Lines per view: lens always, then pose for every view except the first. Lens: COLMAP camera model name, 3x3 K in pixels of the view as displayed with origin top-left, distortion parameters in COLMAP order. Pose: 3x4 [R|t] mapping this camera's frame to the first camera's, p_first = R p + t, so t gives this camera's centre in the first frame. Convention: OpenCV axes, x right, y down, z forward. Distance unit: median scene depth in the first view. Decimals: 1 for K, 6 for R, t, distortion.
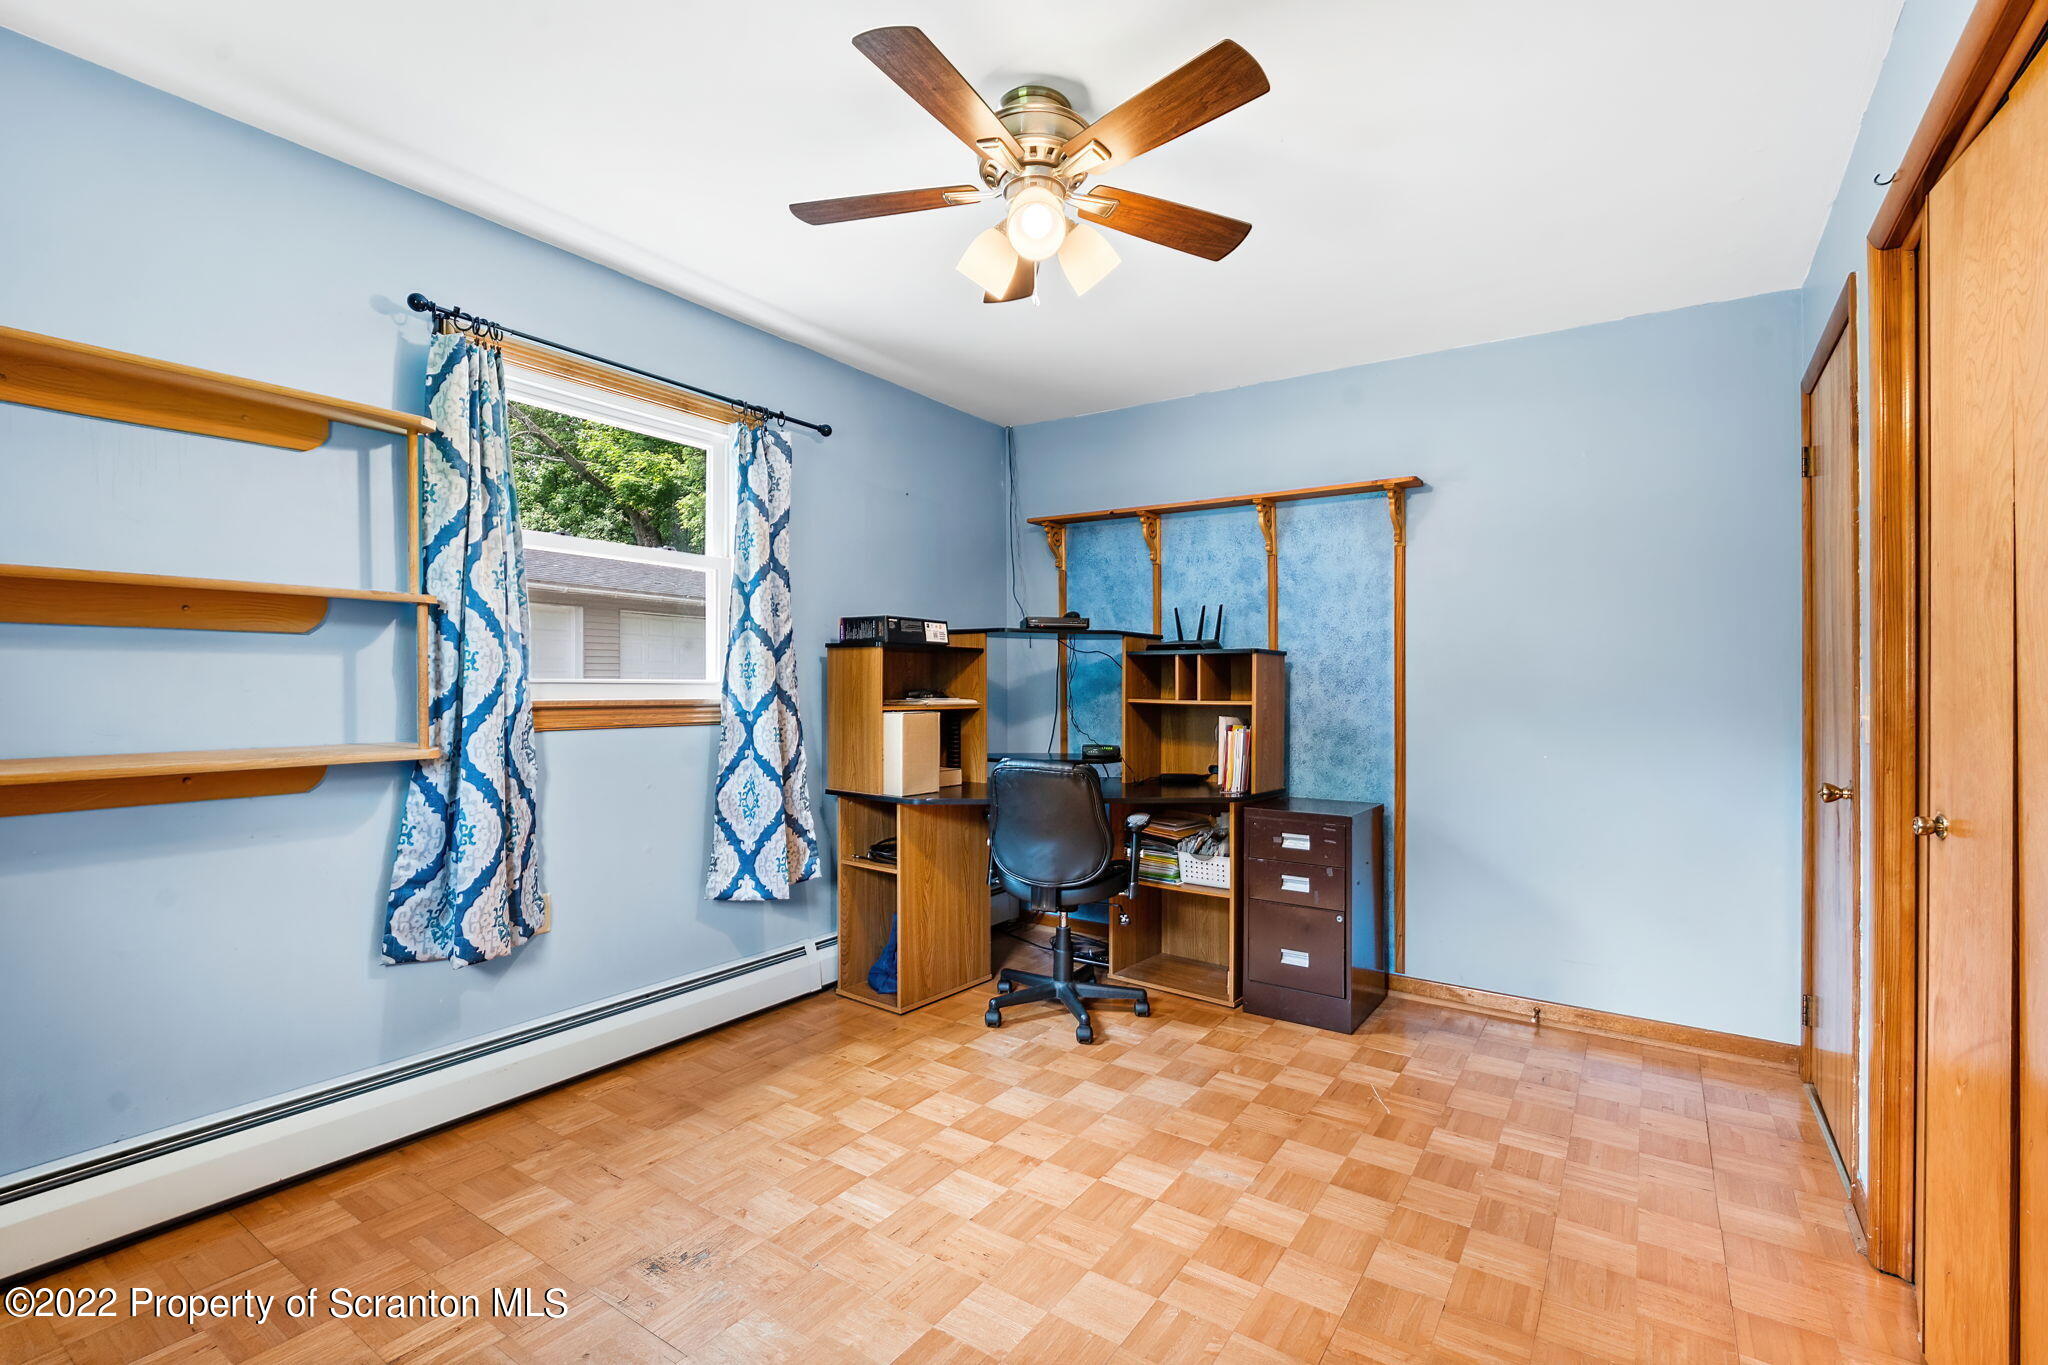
lens RADIAL K [[922.7, 0, 1006.7], [0, 922.7, 670.5], [0, 0, 1]] dist [0.001324, -0.000219]
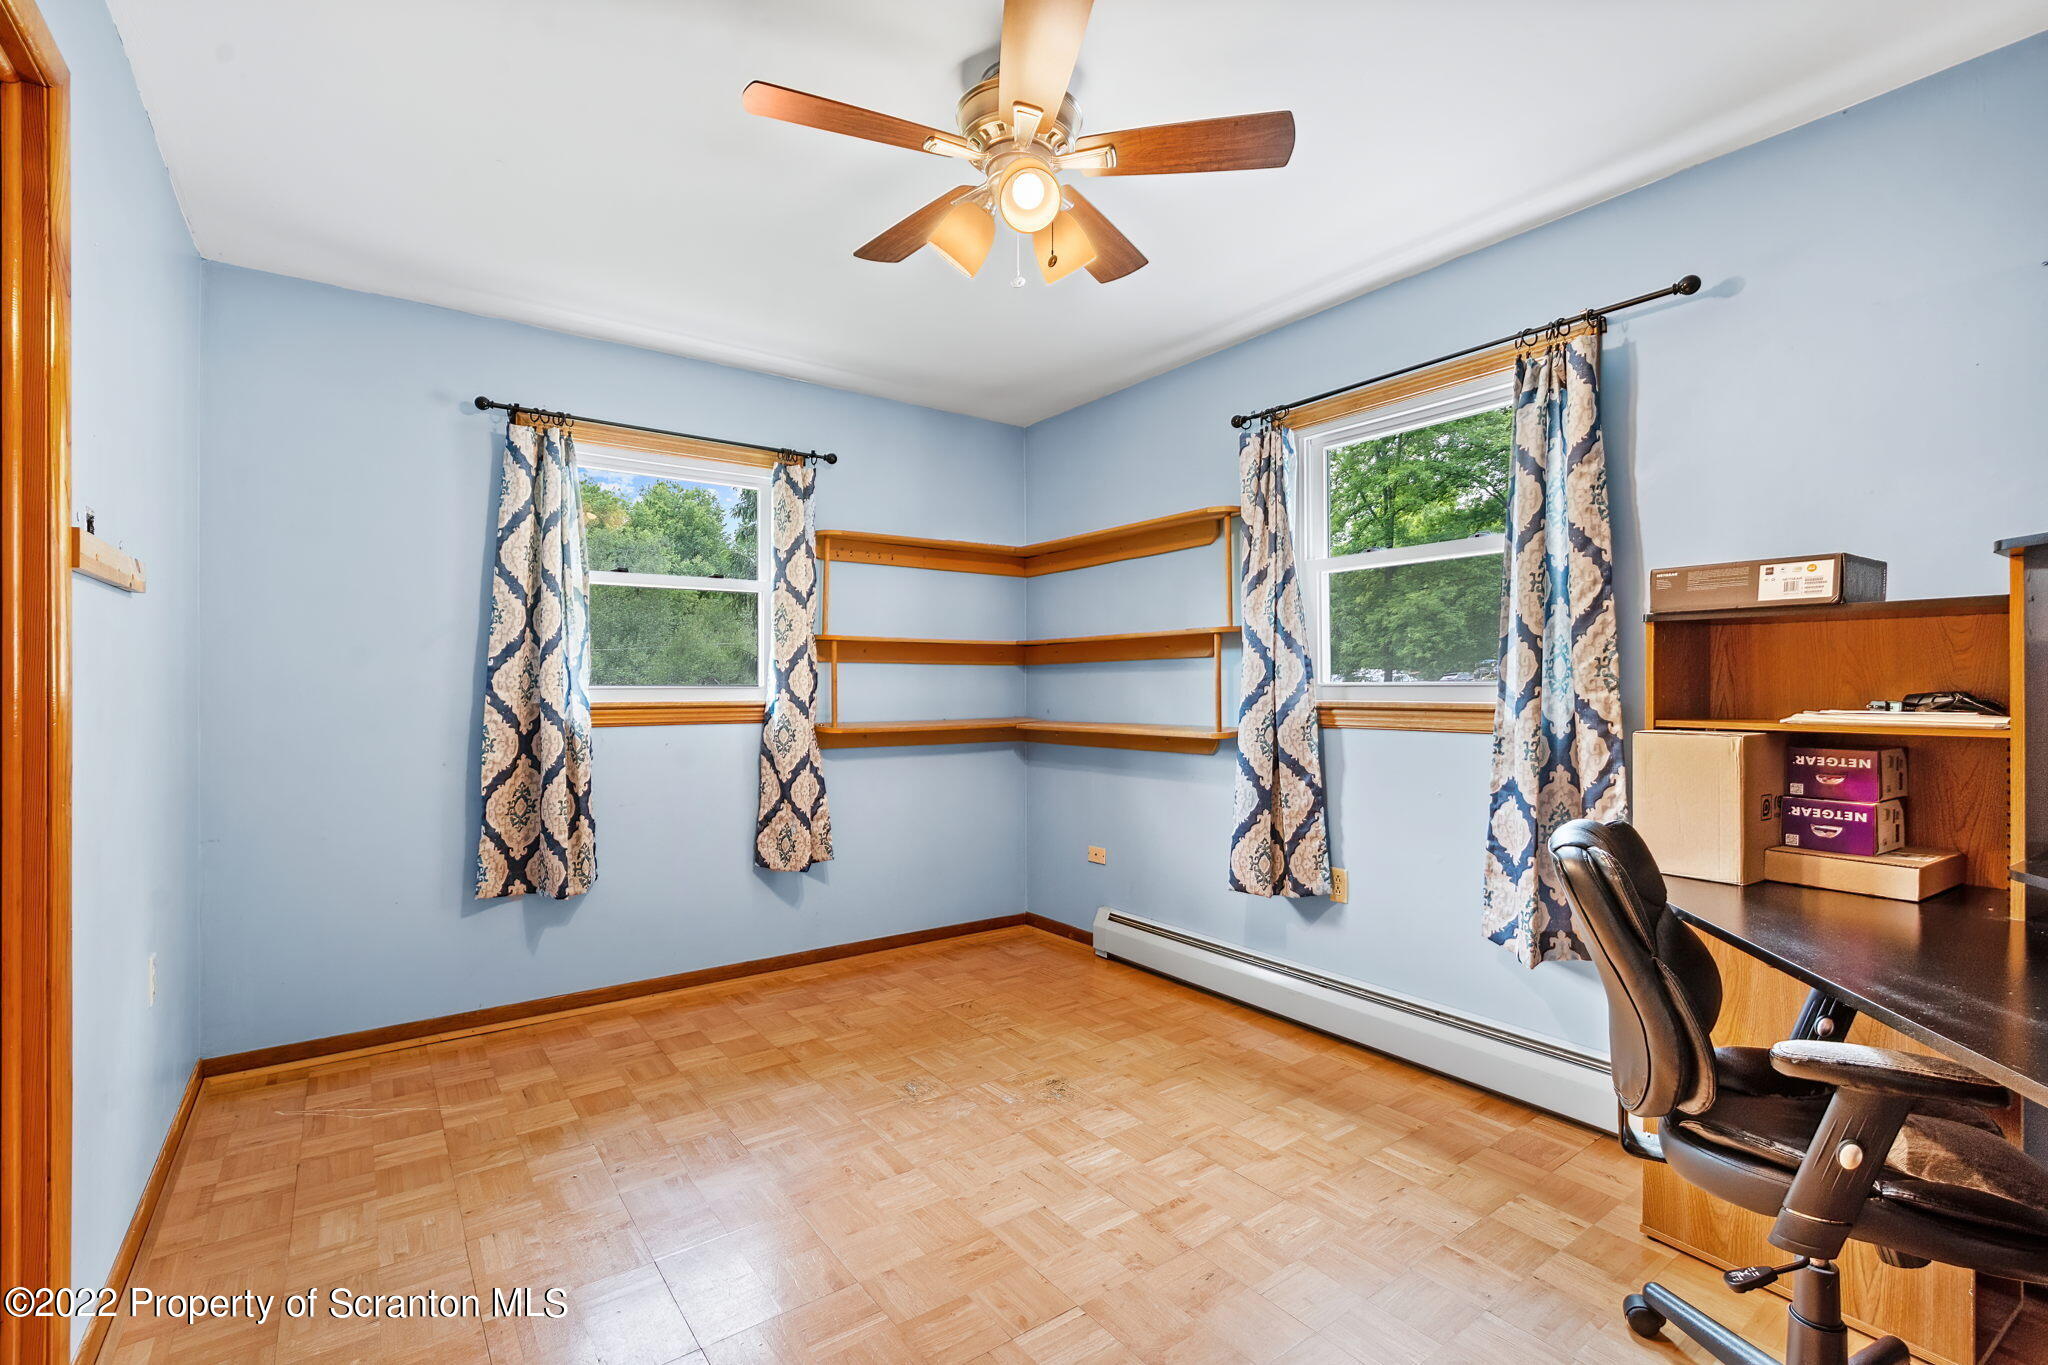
lens RADIAL K [[922.7, 0, 1033.2], [0, 922.7, 685.8], [0, 0, 1]] dist [0.001324, -0.000219]
pose [[-0.320928, -0.004507, -0.947093, 0.795056], [0.018653, 0.999765, -0.011078, 0.020864], [0.946920, -0.021221, -0.320768, 1.120715]]
